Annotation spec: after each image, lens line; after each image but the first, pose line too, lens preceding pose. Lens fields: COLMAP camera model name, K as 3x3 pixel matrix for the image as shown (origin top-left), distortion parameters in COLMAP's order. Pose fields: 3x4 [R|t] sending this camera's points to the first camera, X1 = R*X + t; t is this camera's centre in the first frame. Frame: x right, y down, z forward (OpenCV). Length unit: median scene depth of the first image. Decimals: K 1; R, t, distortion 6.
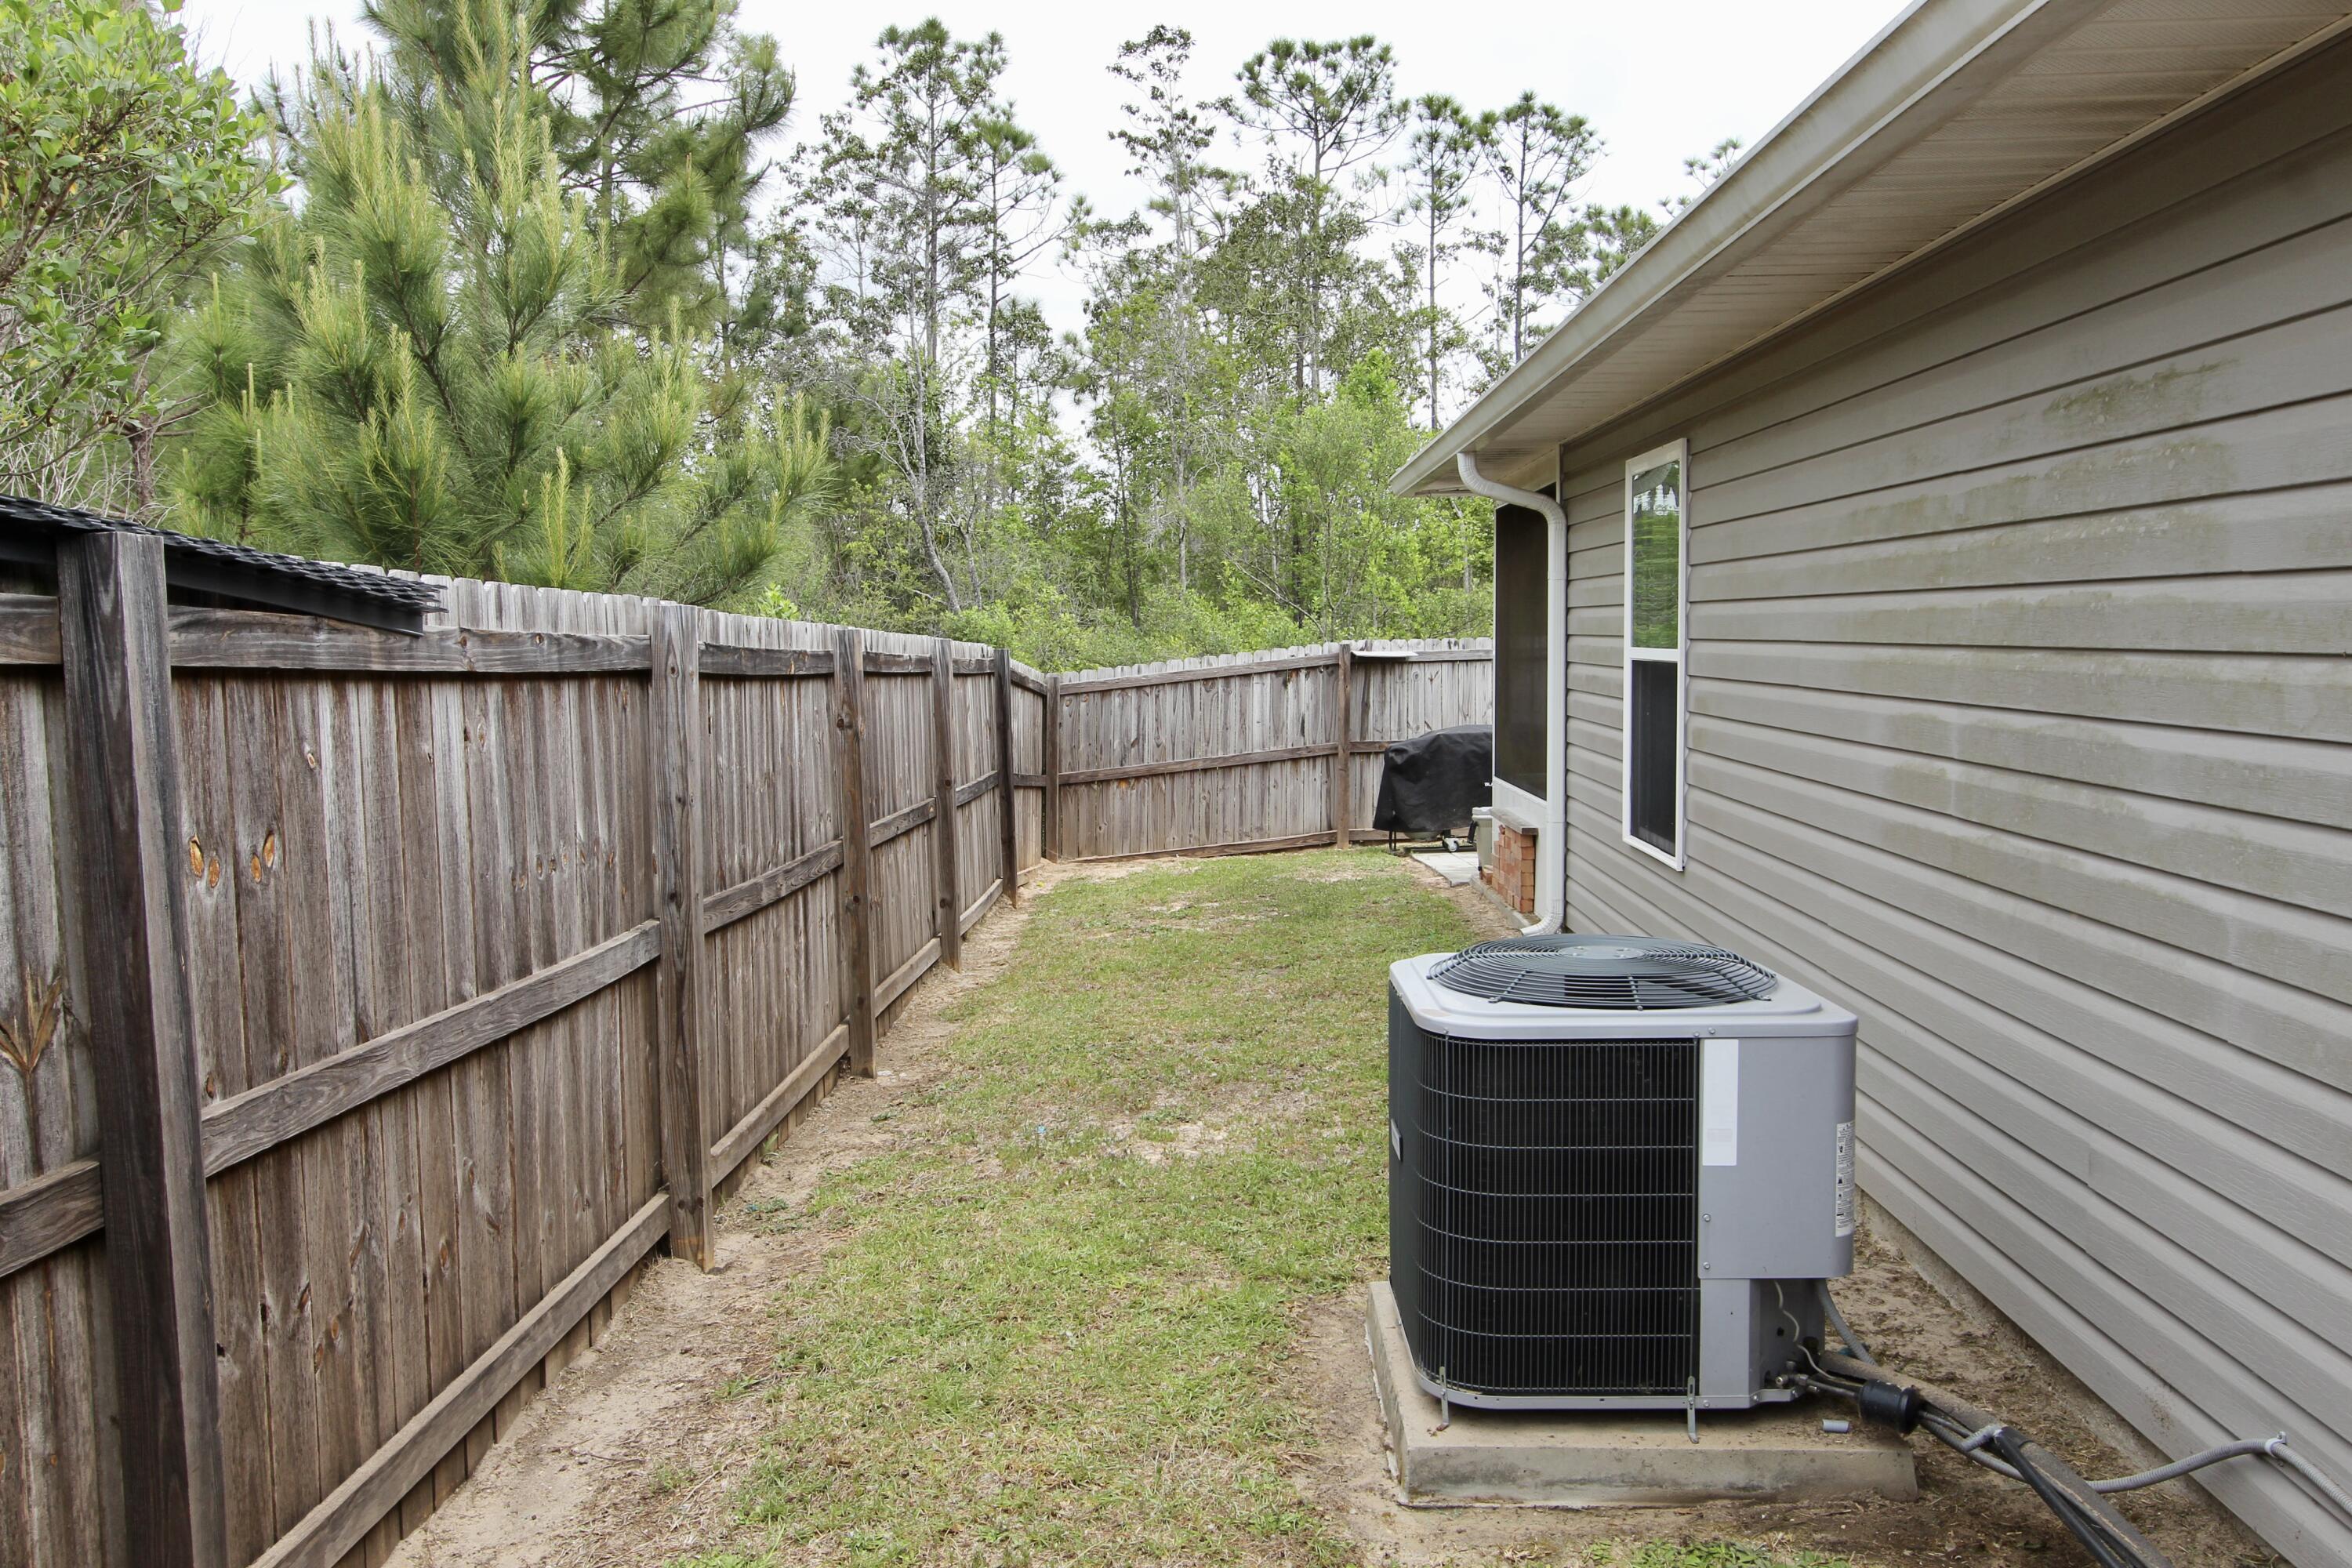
lens RADIAL K [[1884.3, 0, 1176.0], [0, 1884.3, 784.0], [0, 0, 1]] dist [-0.000603, 0.001742]
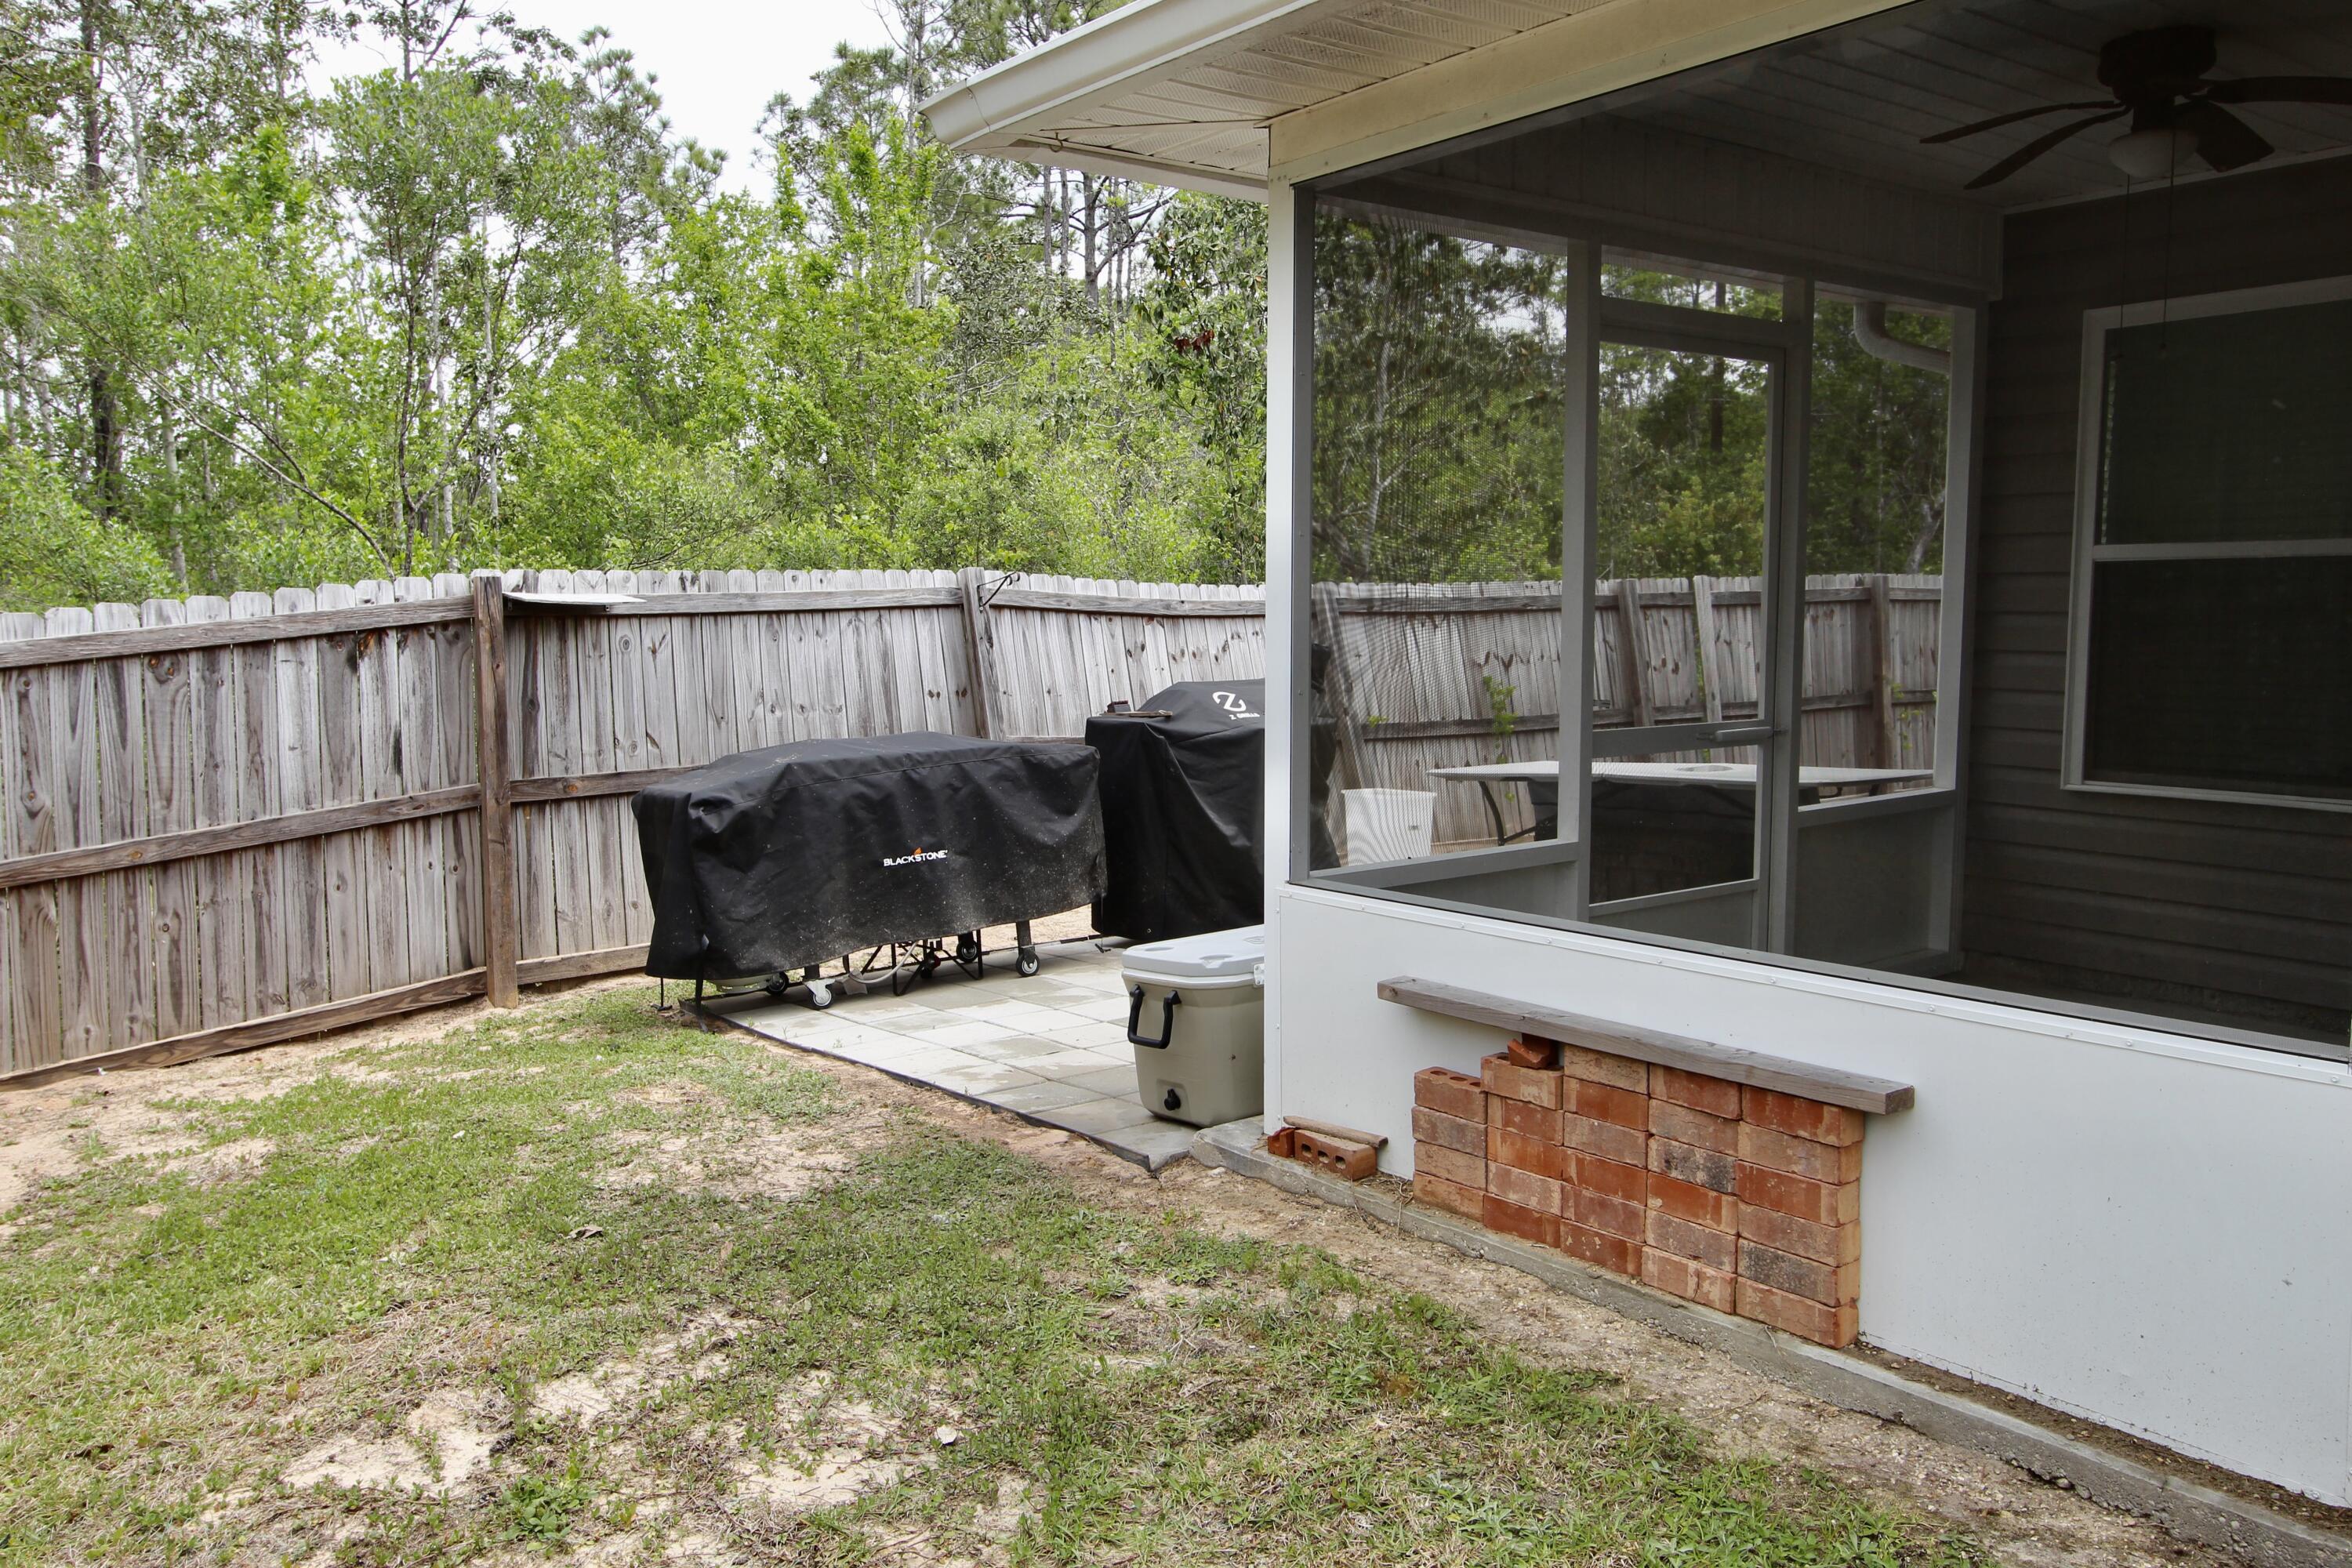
lens RADIAL K [[1805.2, 0, 1173.1], [0, 1805.2, 779.4], [0, 0, 1]] dist [0.000581, 0.009296]
pose [[0.787034, -0.052062, 0.614709, -0.056278], [0.046906, 0.998598, 0.024520, -0.026193], [-0.615124, 0.009536, 0.788372, 0.531708]]
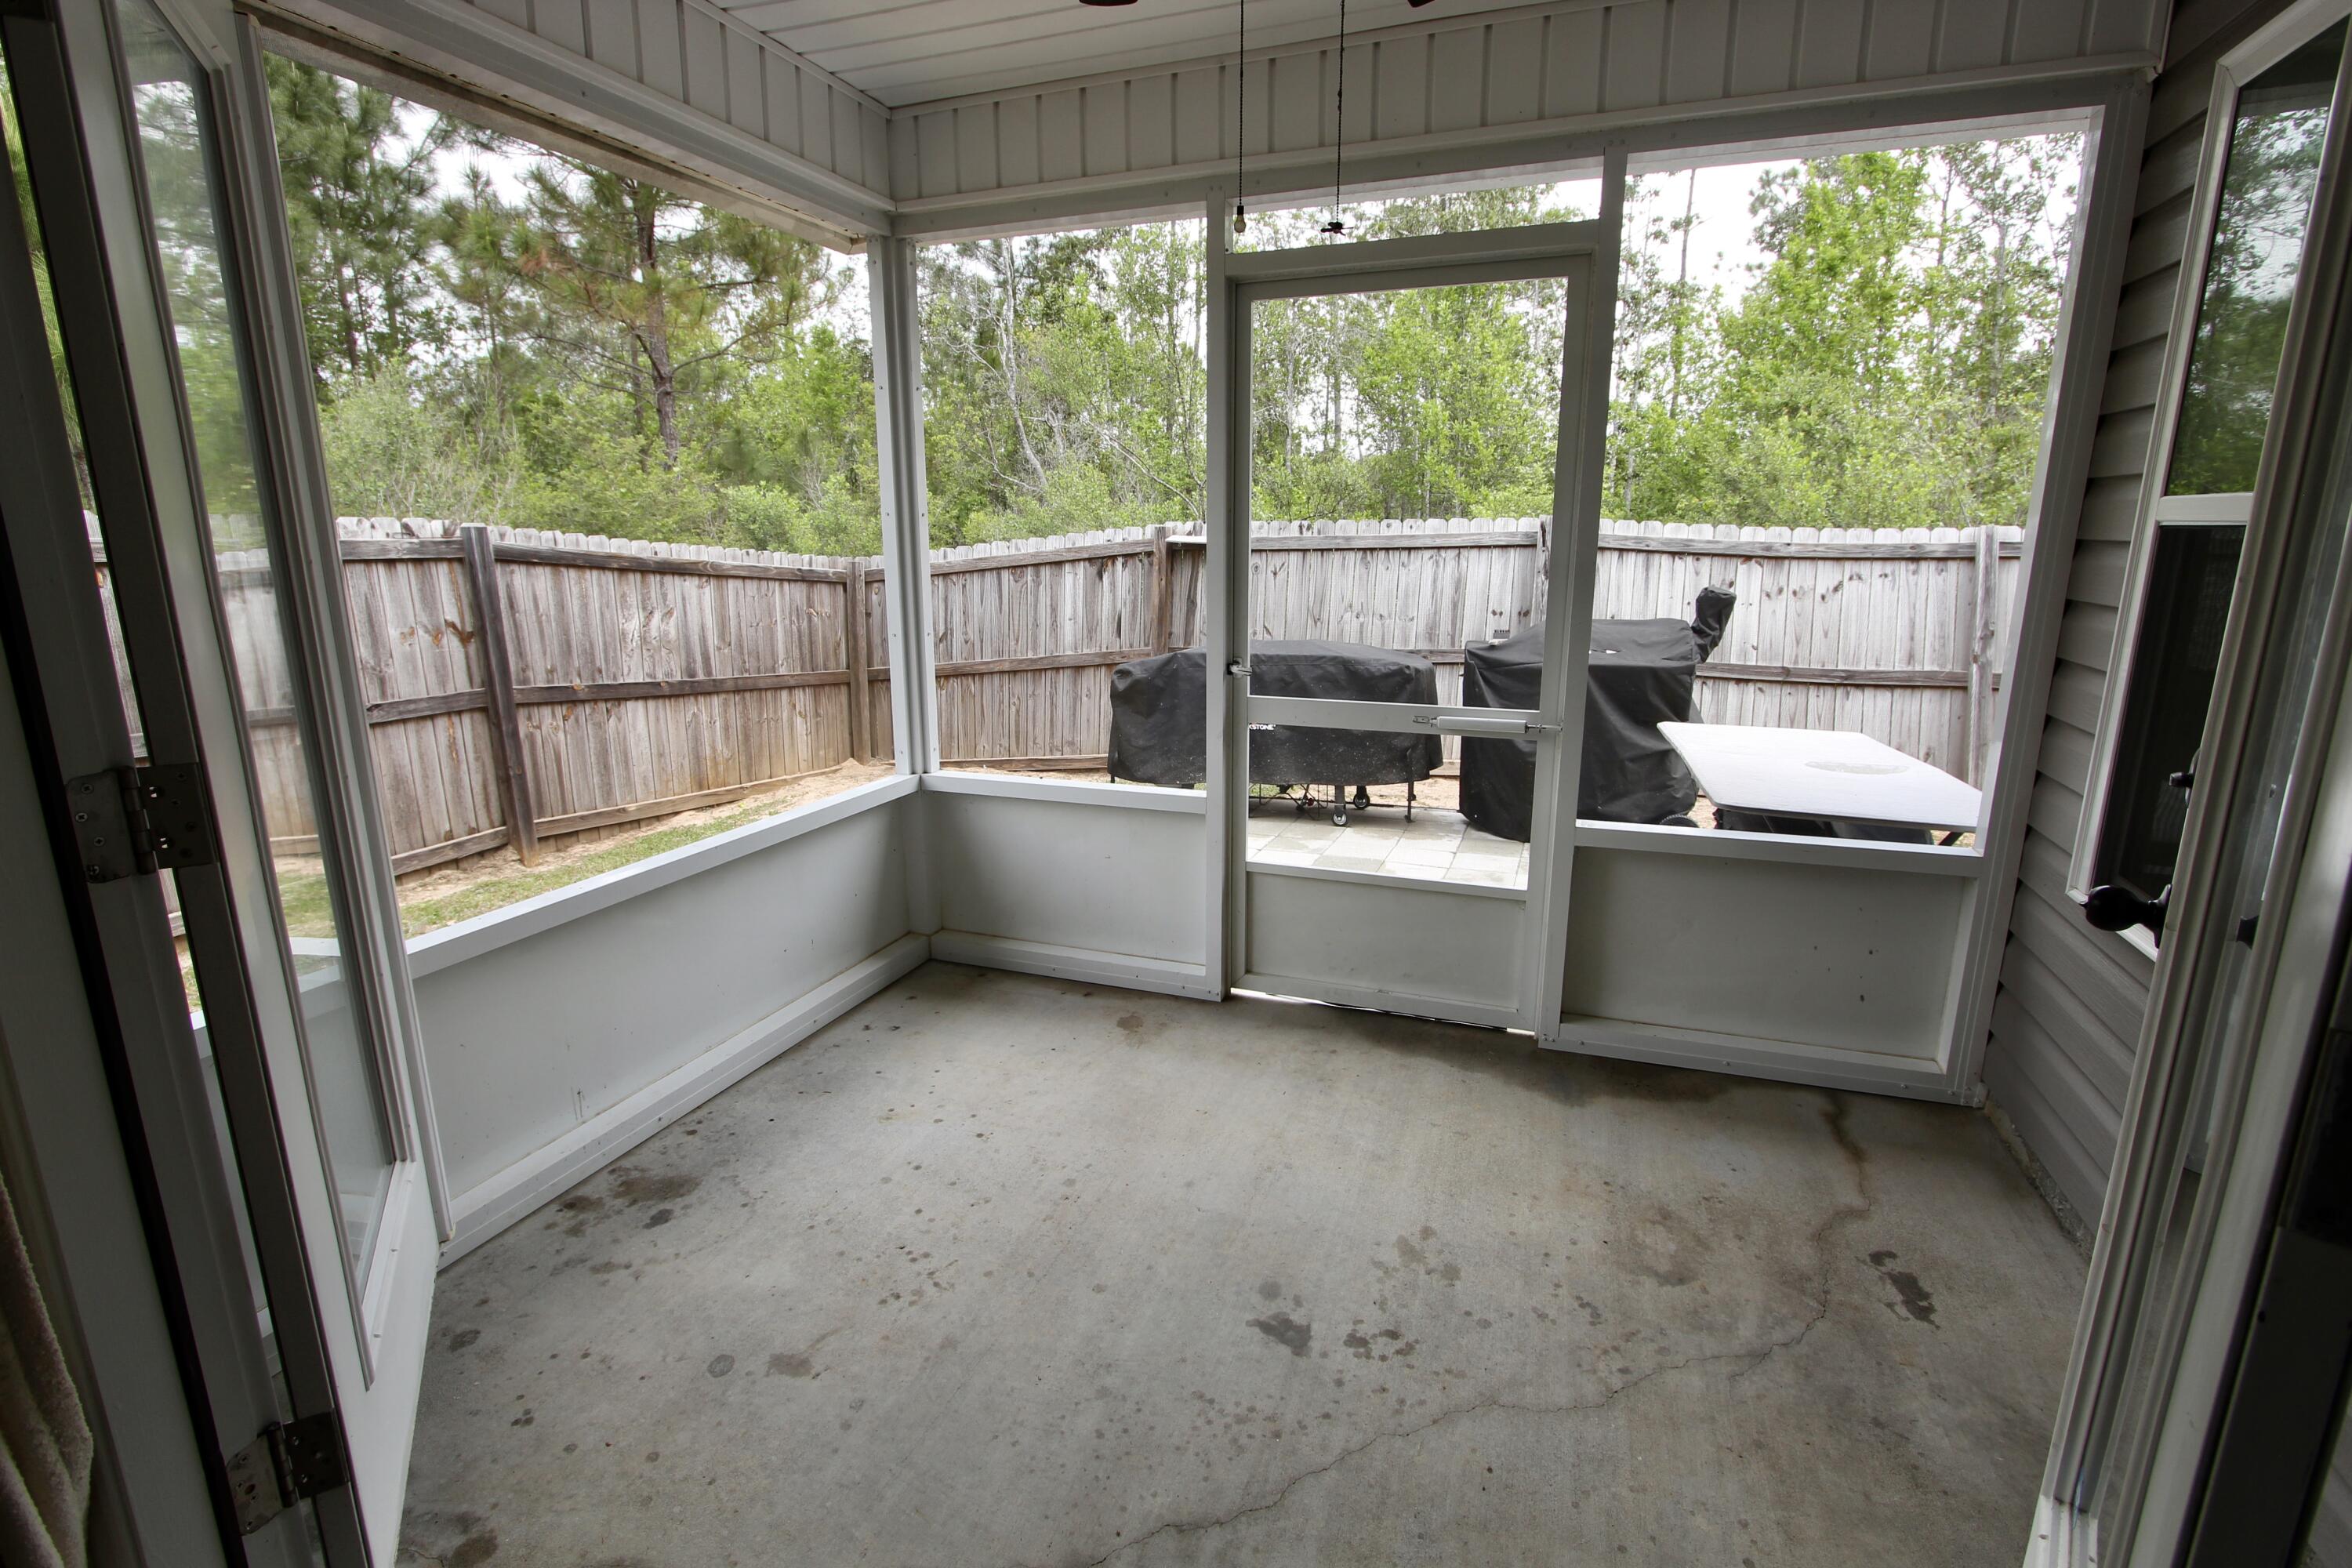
lens RADIAL K [[1096.3, 0, 1173.4], [0, 1096.3, 771.7], [0, 0, 1]] dist [-0.015043, 0.001940]
pose [[0.945182, 0.080842, -0.316379, 0.249717], [-0.035811, 0.988688, 0.145648, -0.038447], [0.324574, -0.126334, 0.937385, 0.543117]]
